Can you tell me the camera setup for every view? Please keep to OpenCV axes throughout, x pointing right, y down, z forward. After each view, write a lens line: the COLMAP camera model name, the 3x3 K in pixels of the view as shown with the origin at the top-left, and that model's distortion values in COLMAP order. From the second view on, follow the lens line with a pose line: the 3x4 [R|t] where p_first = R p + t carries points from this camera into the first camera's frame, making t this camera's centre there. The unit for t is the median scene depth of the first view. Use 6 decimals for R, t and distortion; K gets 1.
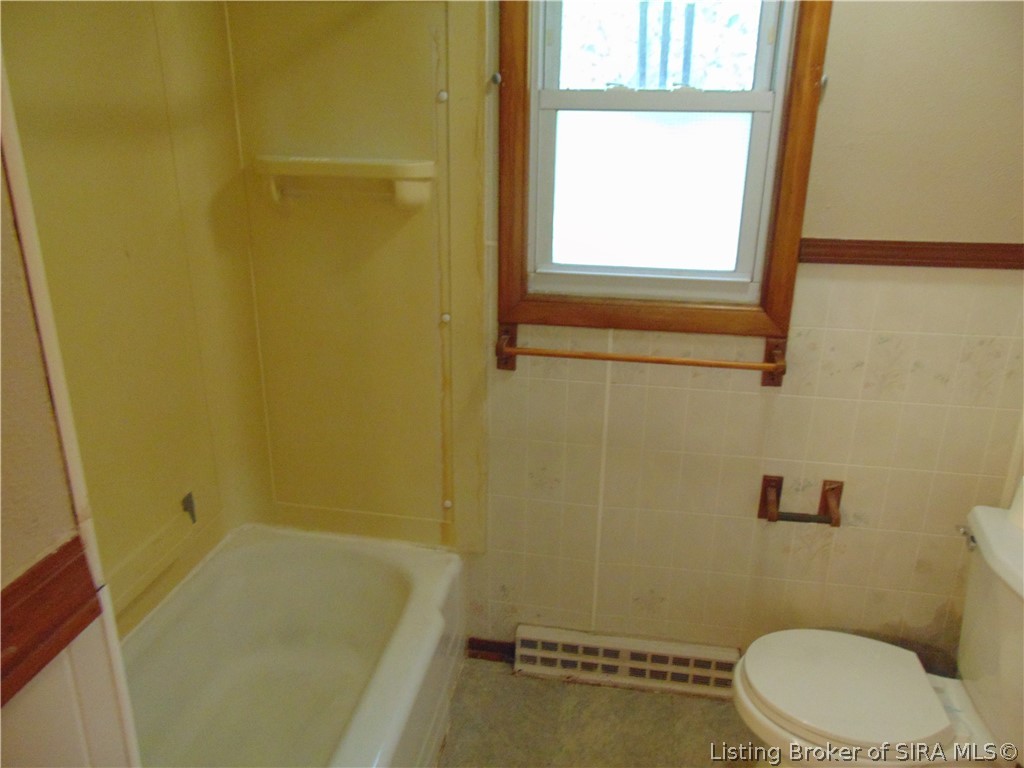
lens RADIAL K [[779.8, 0, 509.7], [0, 779.8, 381.2], [0, 0, 1]] dist [0.012308, 0.005499]
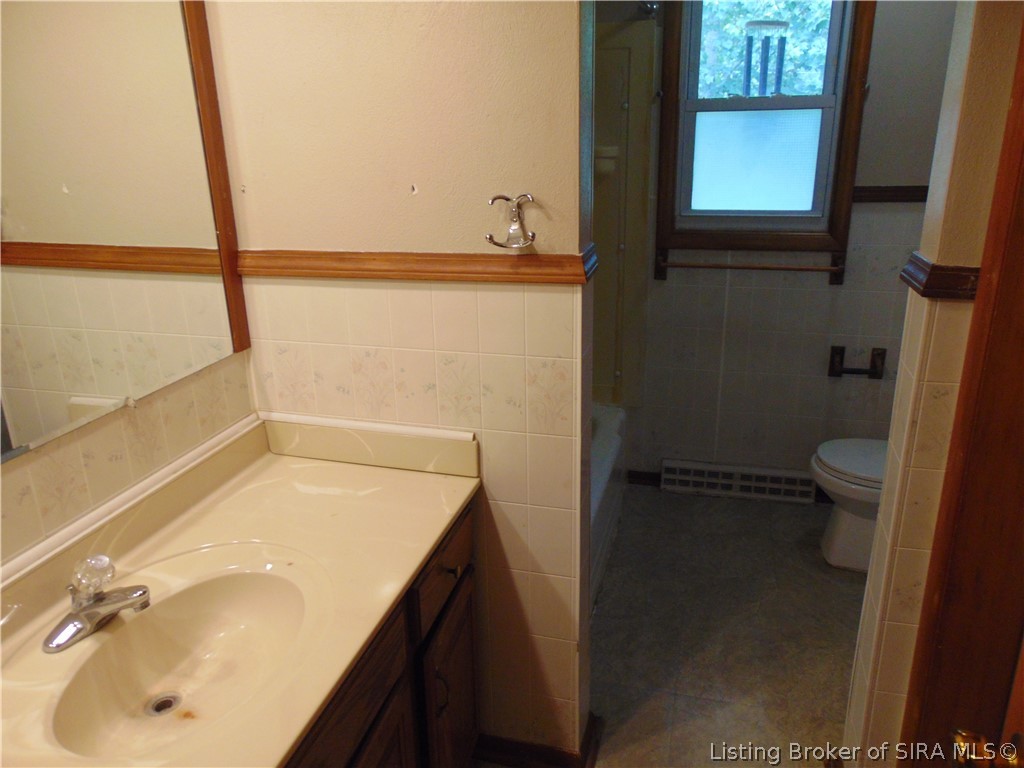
lens RADIAL K [[779.8, 0, 511.6], [0, 779.8, 387.7], [0, 0, 1]] dist [0.012308, 0.005499]
pose [[0.994043, 0.001168, -0.108979, -0.132518], [-0.002591, 0.999913, -0.012924, 0.227691], [0.108955, 0.013129, 0.993960, -0.594970]]
